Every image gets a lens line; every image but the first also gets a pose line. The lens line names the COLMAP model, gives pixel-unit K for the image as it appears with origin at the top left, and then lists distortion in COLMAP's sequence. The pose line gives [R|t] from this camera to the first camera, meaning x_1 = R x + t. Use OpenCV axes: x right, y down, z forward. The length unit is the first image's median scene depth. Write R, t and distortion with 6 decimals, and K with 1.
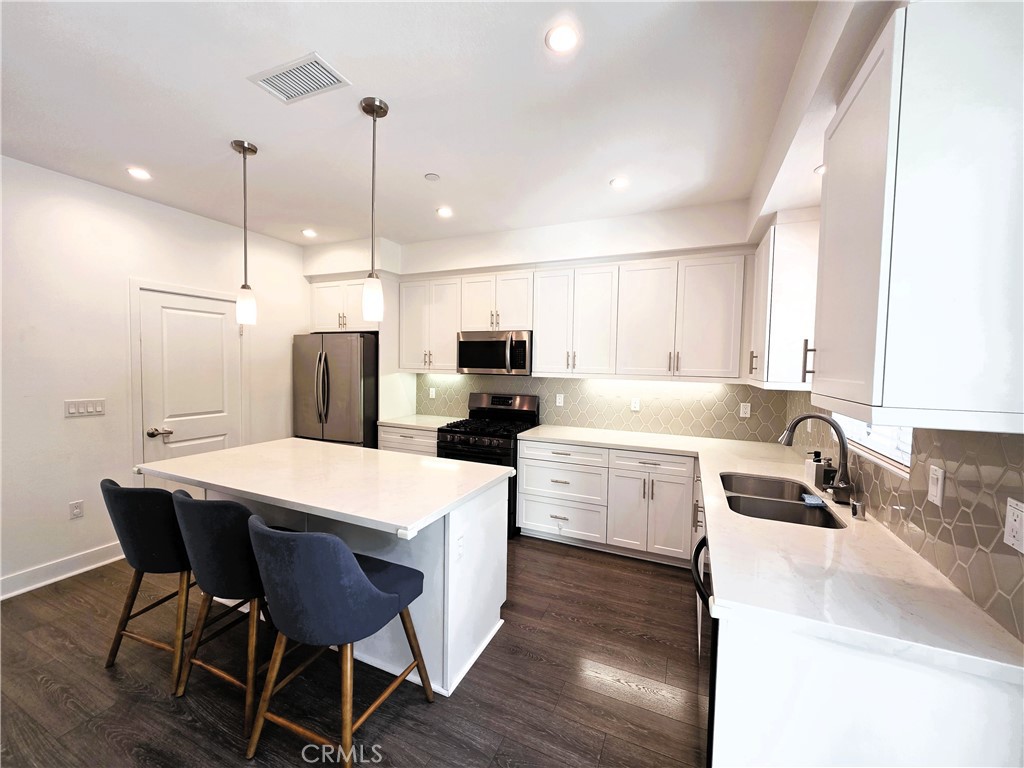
lens RADIAL K [[405.3, 0, 510.7], [0, 405.3, 382.1], [0, 0, 1]] dist [0.001249, 0.000346]
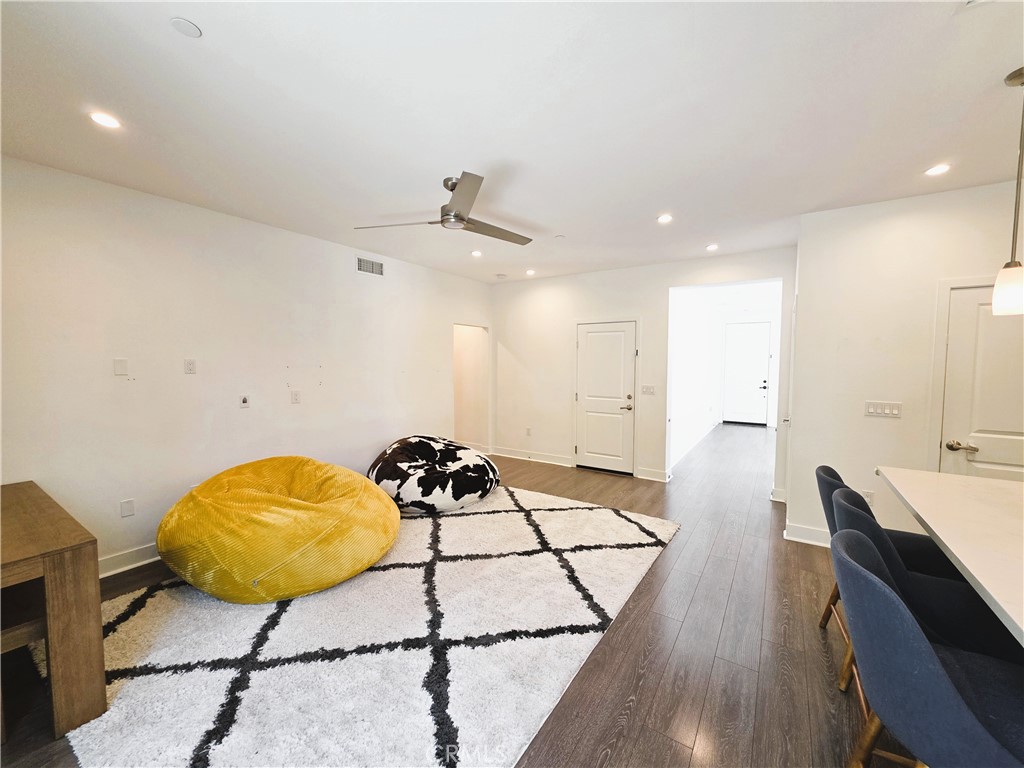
lens RADIAL K [[405.3, 0, 509.6], [0, 405.3, 381.9], [0, 0, 1]] dist [0.001249, 0.000346]
pose [[-0.167983, 0.032236, -0.985263, 0.164565], [-0.055500, 0.997571, 0.042101, -0.000256], [0.984226, 0.061755, -0.165786, 0.156036]]
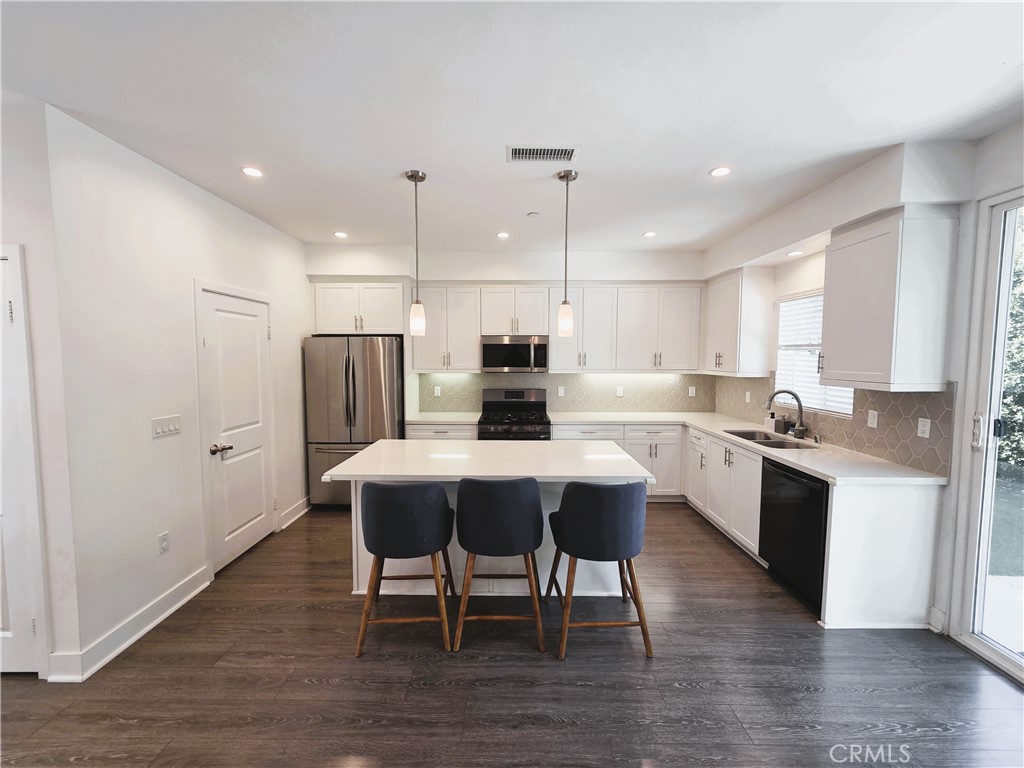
lens RADIAL K [[405.3, 0, 509.1], [0, 405.3, 383.2], [0, 0, 1]] dist [0.001249, 0.000346]
pose [[0.916780, -0.042244, 0.397151, -0.597743], [0.033736, 0.999028, 0.028387, -0.024291], [-0.397964, -0.012627, 0.917314, -0.080695]]
